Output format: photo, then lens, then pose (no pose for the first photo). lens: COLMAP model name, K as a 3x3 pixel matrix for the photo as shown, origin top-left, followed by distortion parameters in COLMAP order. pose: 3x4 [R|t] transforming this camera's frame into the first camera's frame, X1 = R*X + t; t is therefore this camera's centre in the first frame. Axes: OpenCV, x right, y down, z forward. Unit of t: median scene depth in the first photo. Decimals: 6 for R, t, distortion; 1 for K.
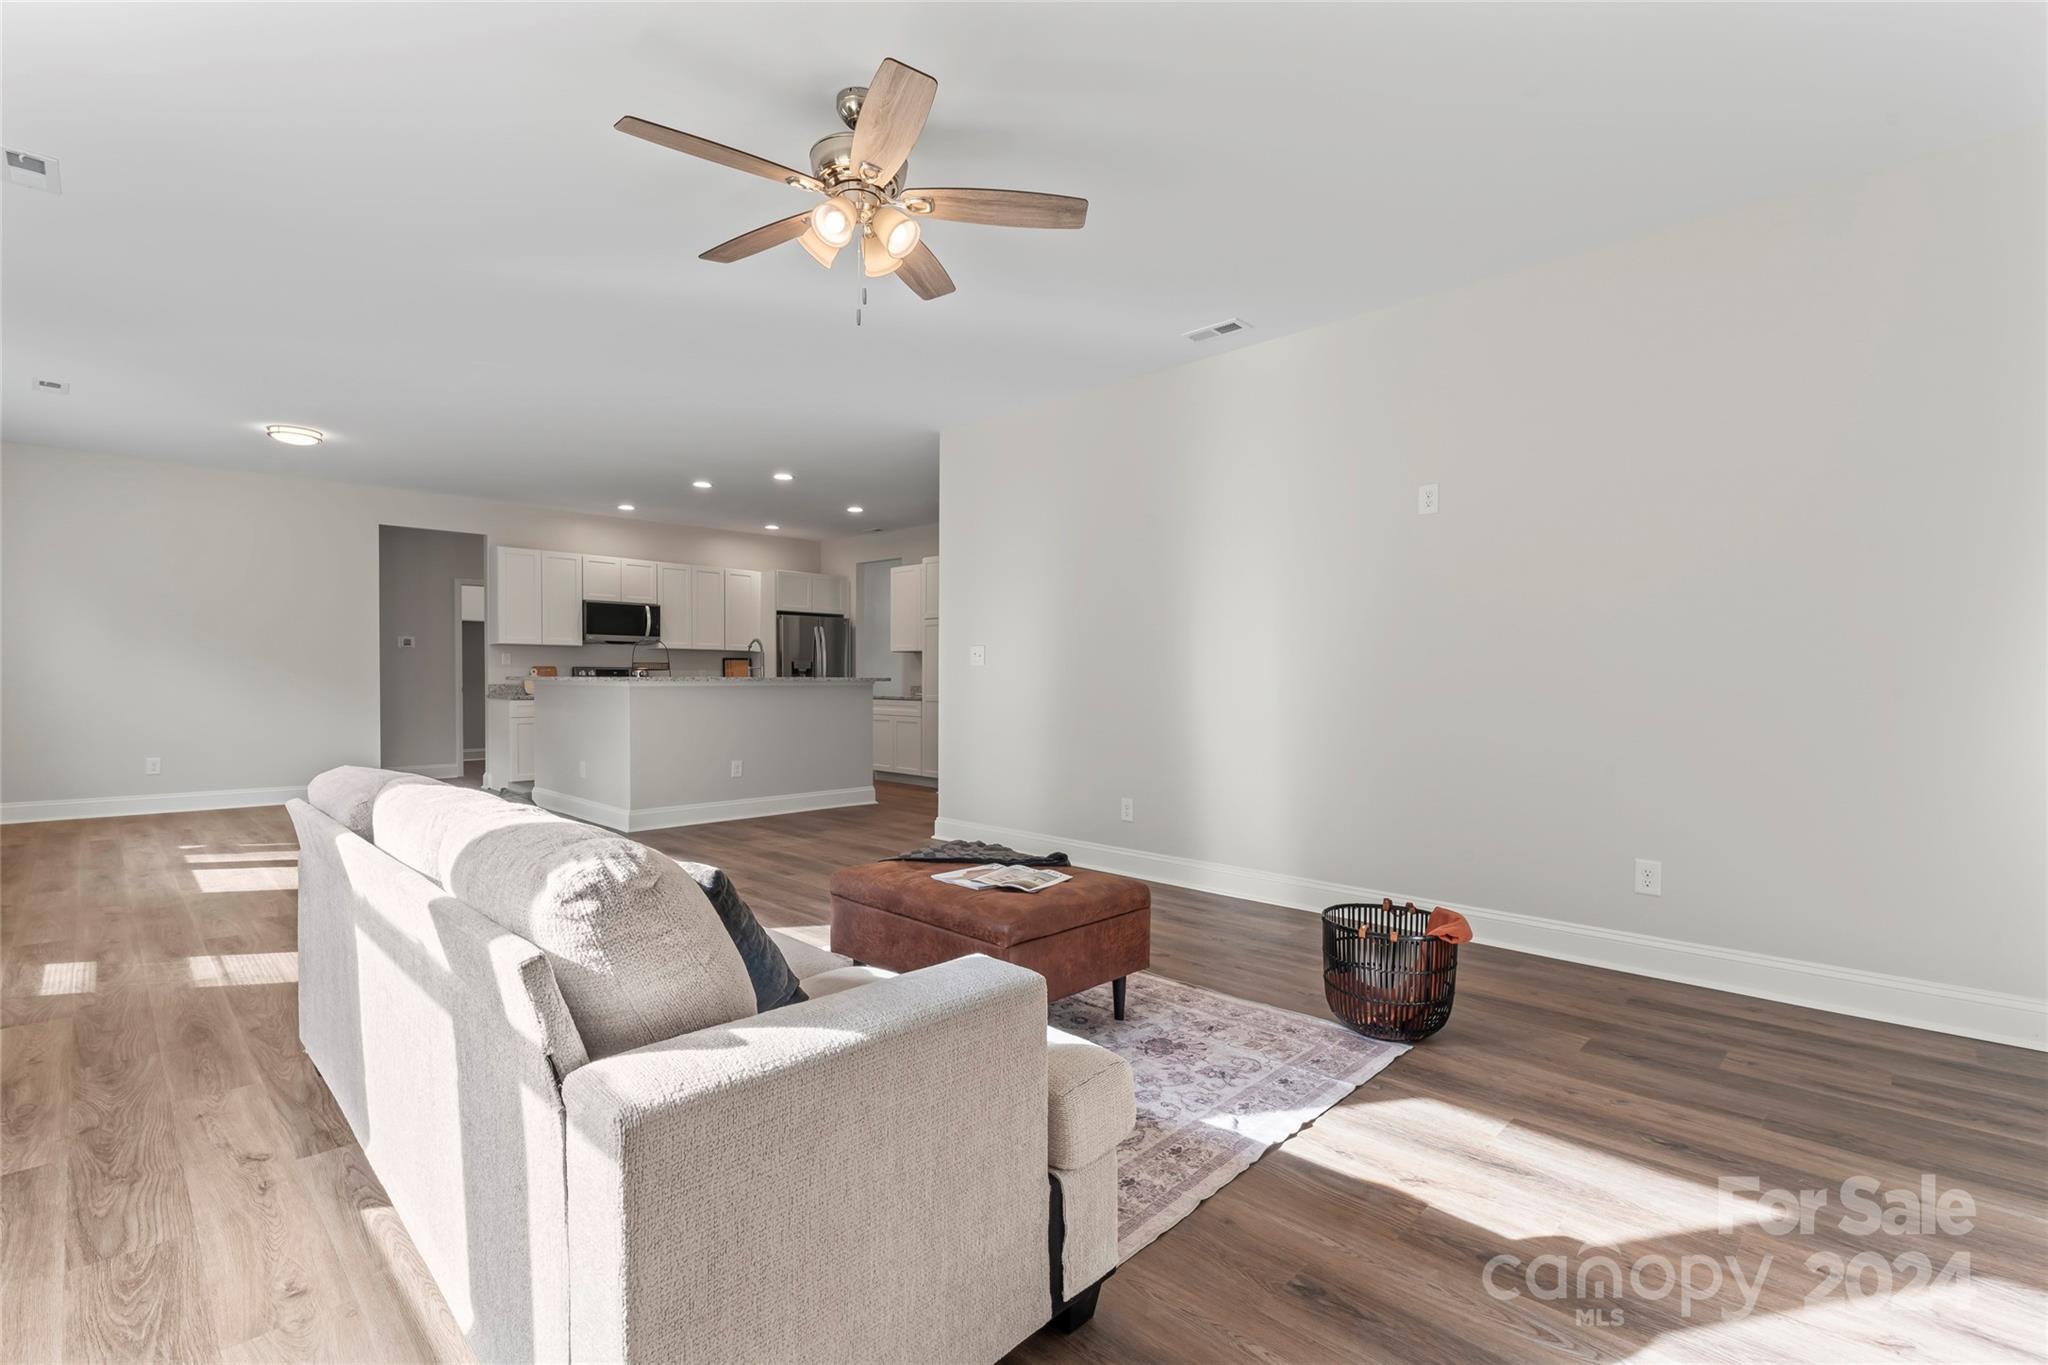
lens RADIAL K [[930.0, 0, 1019.8], [0, 930.0, 691.1], [0, 0, 1]] dist [0.000296, -0.000434]
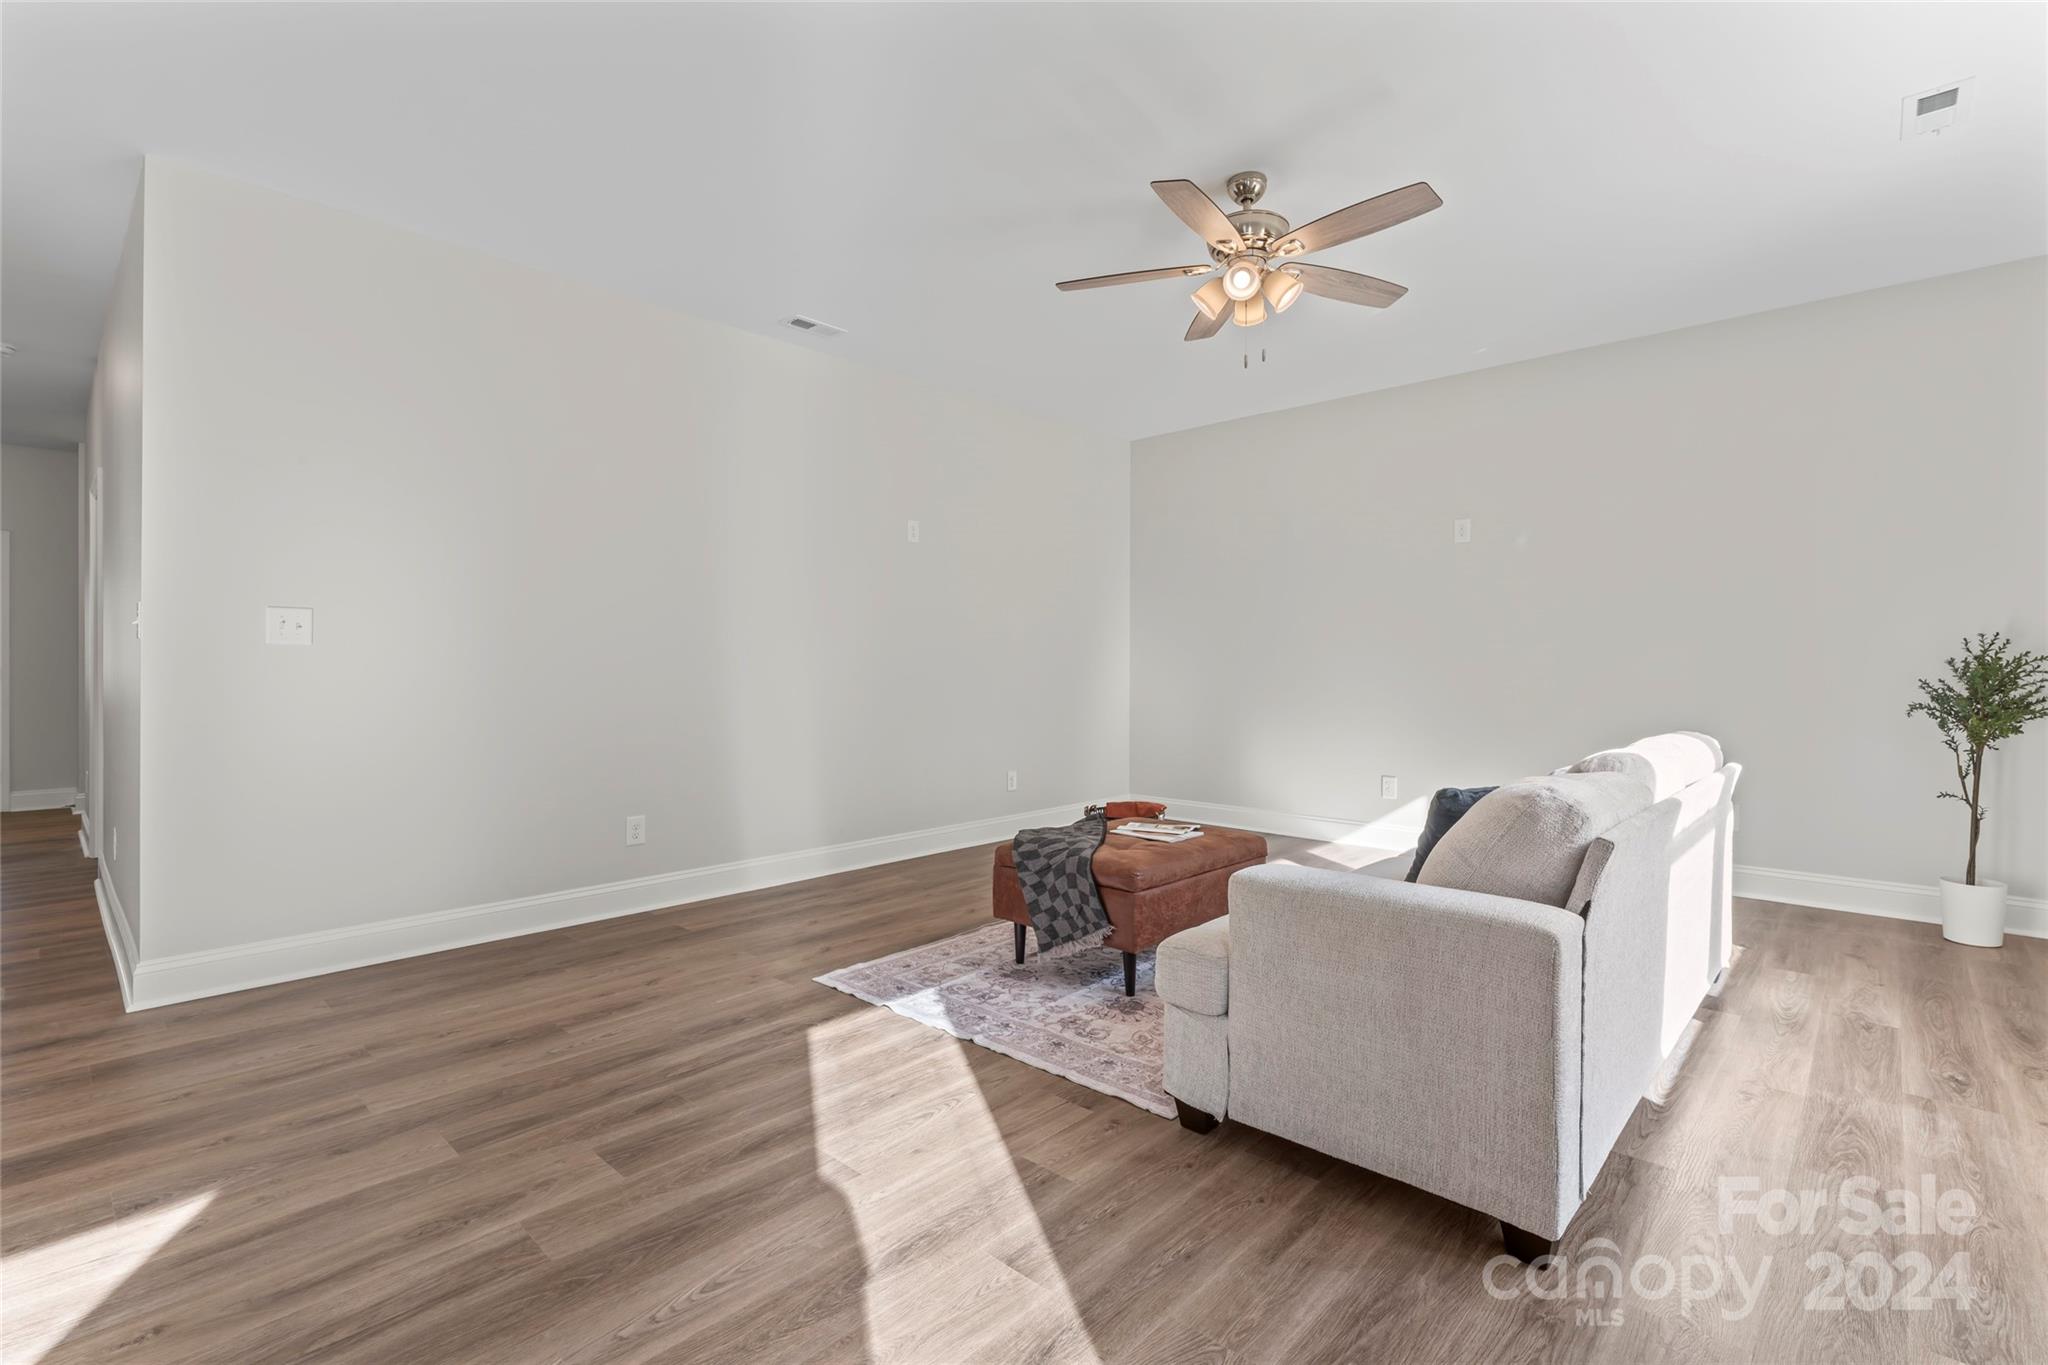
lens RADIAL K [[929.3, 0, 1019.9], [0, 929.3, 667.1], [0, 0, 1]] dist [-0.001755, -0.000684]
pose [[-0.029305, -0.004327, 0.999561, -1.214248], [0.015369, 0.999870, 0.004779, -0.021456], [-0.999452, 0.015503, -0.029234, 1.202294]]
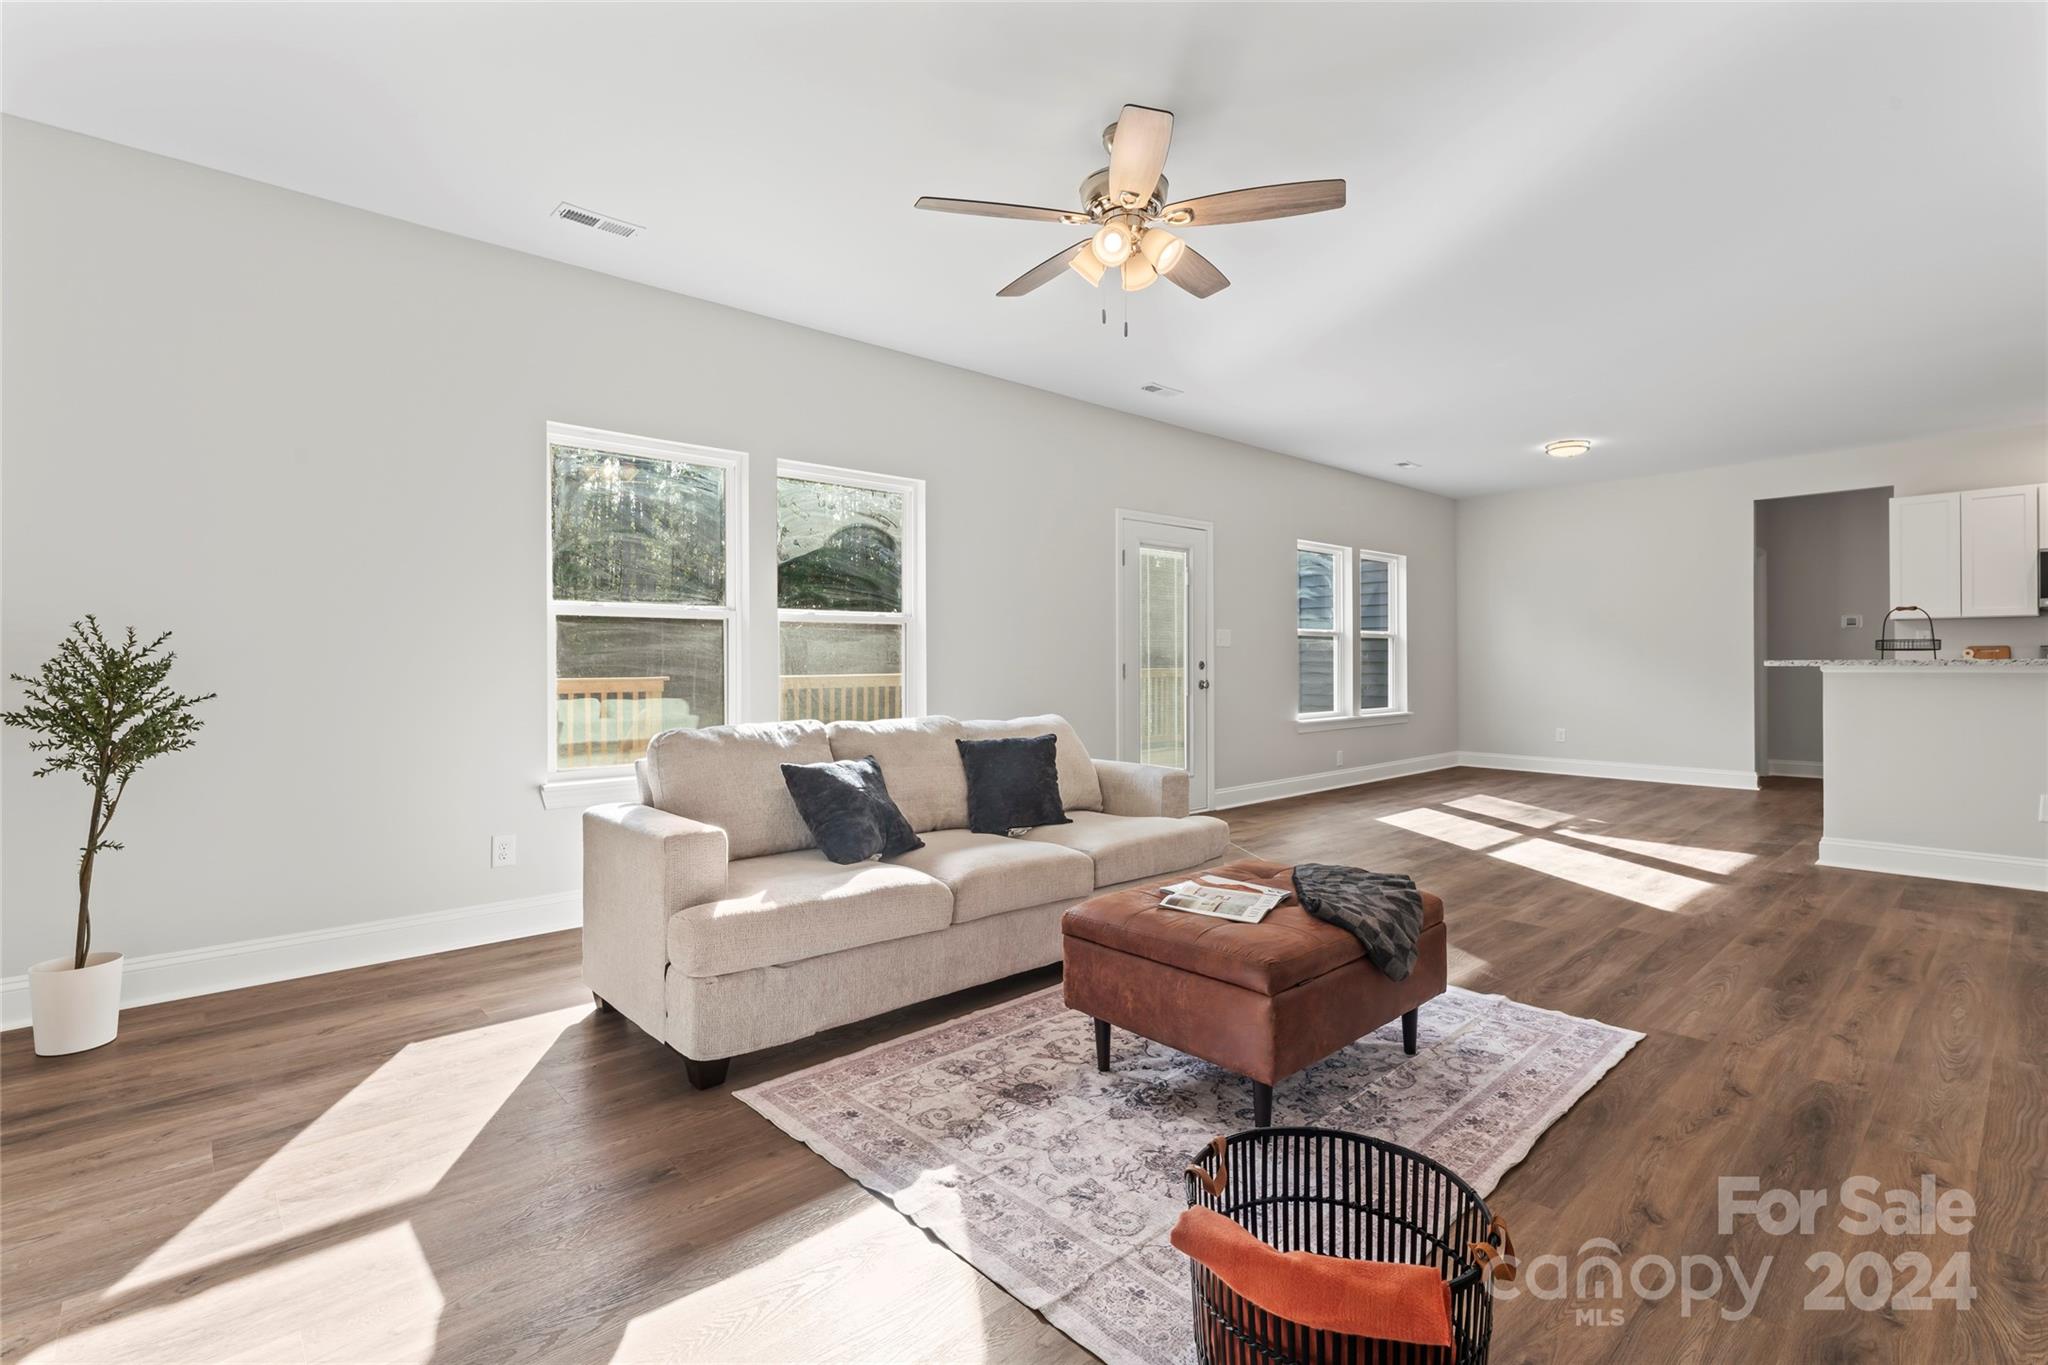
lens RADIAL K [[929.3, 0, 1019.9], [0, 929.3, 667.1], [0, 0, 1]] dist [-0.001755, -0.000684]
pose [[-0.055273, 0.000795, -0.998471, 0.824585], [-0.011952, 0.999928, 0.001458, -0.006360], [0.998400, 0.012014, -0.055260, 0.852761]]
